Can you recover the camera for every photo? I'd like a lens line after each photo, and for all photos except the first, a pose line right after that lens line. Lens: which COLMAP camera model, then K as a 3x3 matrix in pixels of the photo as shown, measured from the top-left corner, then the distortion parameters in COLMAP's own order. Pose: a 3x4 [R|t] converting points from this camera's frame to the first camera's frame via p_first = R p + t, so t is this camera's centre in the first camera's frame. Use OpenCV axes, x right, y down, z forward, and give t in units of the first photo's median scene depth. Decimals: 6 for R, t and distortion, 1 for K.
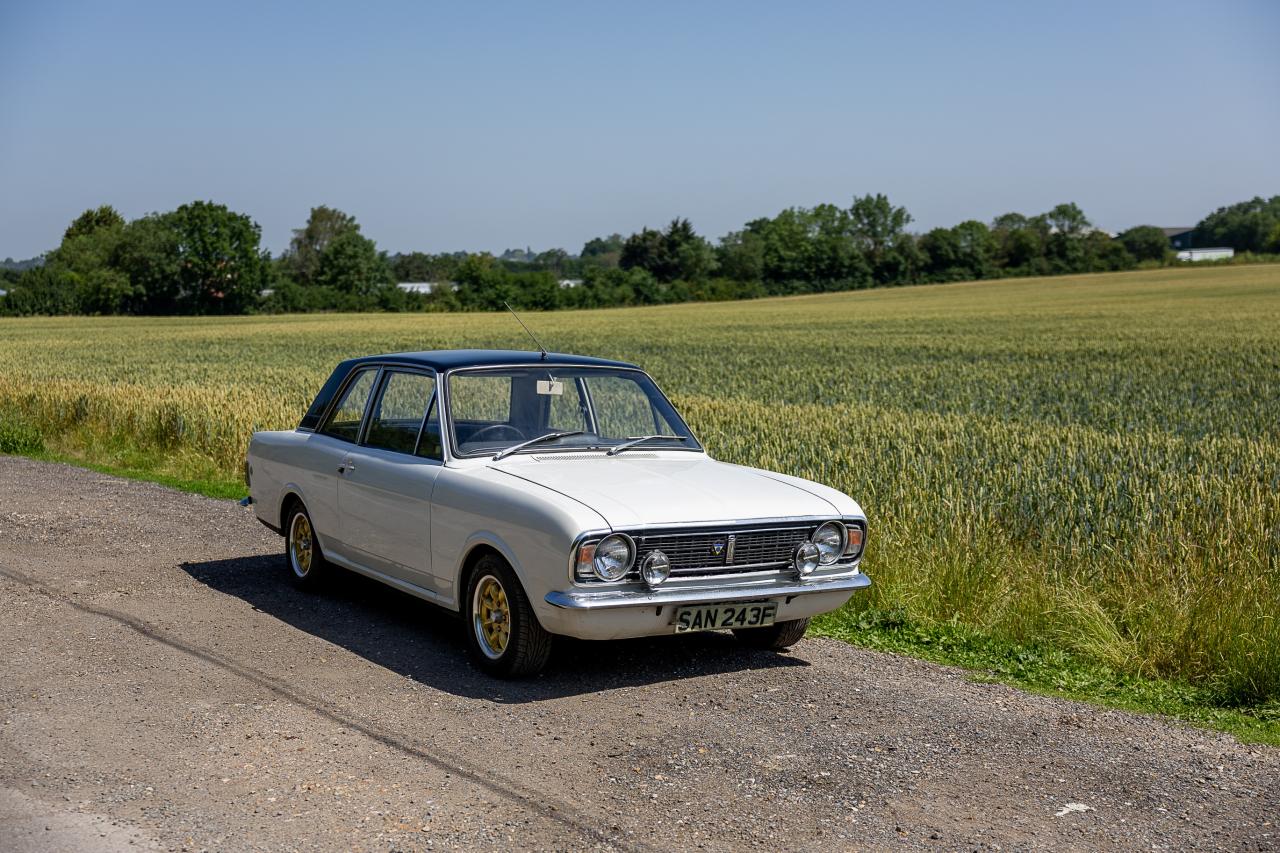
lens RADIAL K [[1669.3, 0, 640.0], [0, 1669.3, 426.5], [0, 0, 1]] dist [0.007040, 0.027315]
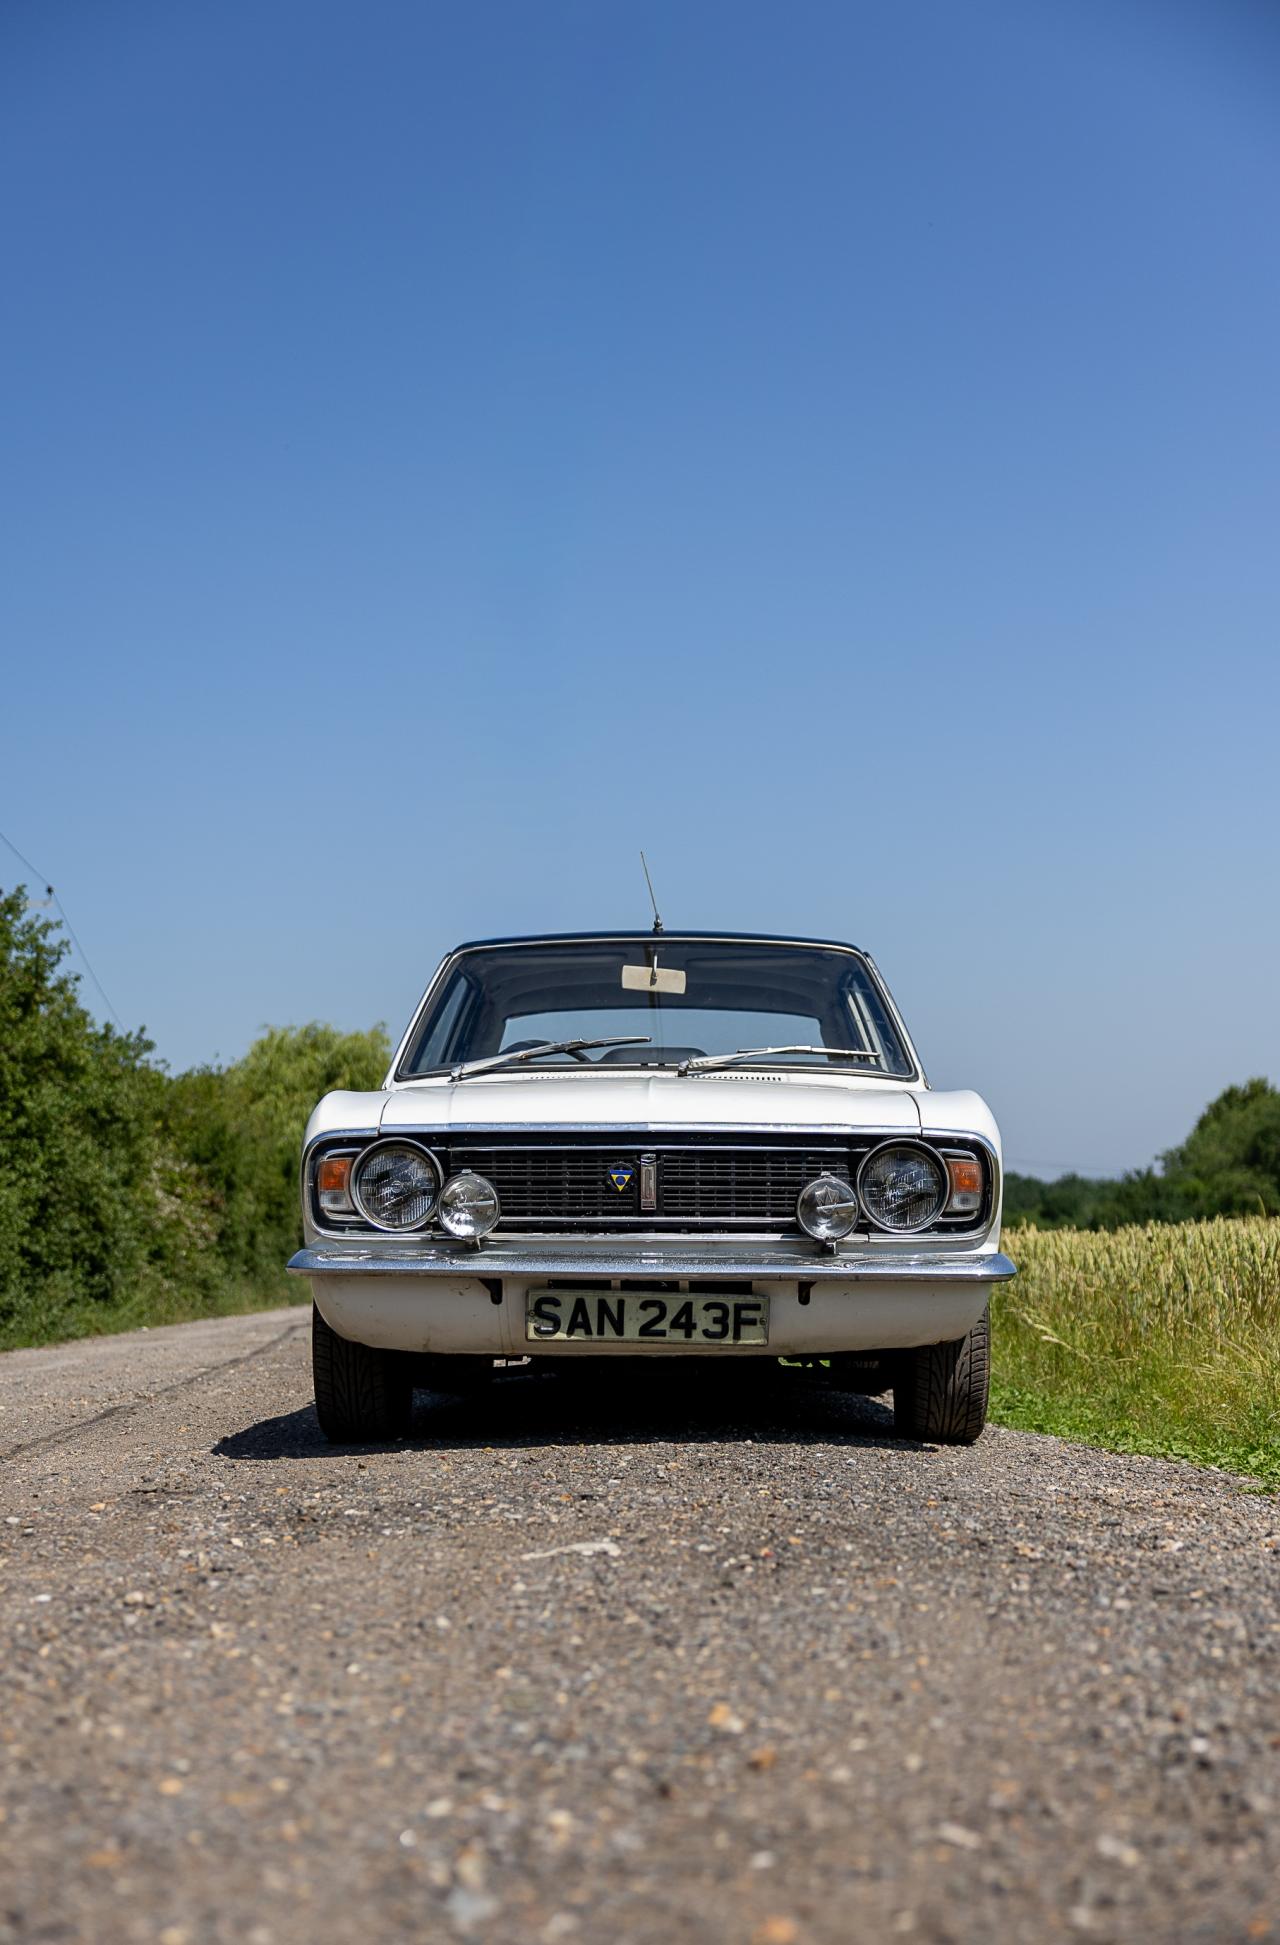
lens RADIAL K [[2676.1, 0, 631.8], [0, 2676.1, 973.5], [0, 0, 1]] dist [-0.019326, -0.003101]
pose [[0.842124, -0.075467, -0.533977, 0.307388], [-0.020174, 0.985059, -0.171034, 0.094094], [0.538906, 0.154804, 0.828019, 0.190790]]
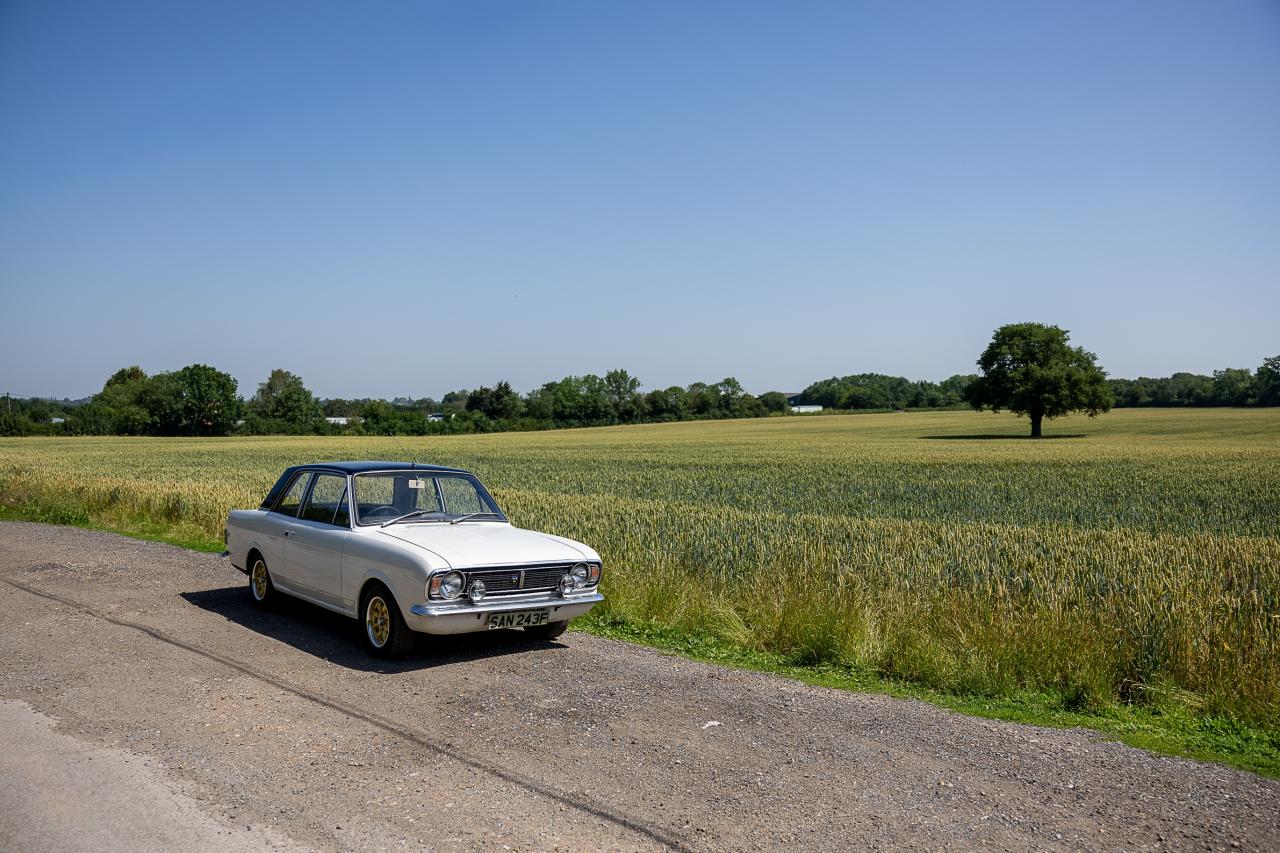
lens RADIAL K [[1007.7, 0, 640.0], [0, 1007.7, 426.5], [0, 0, 1]] dist [-0.003366, -0.000196]
pose [[0.987304, 0.013929, 0.158233, 0.004966], [-0.001231, 0.996789, -0.080063, -0.000291], [-0.158840, 0.078852, 0.984151, -0.031133]]
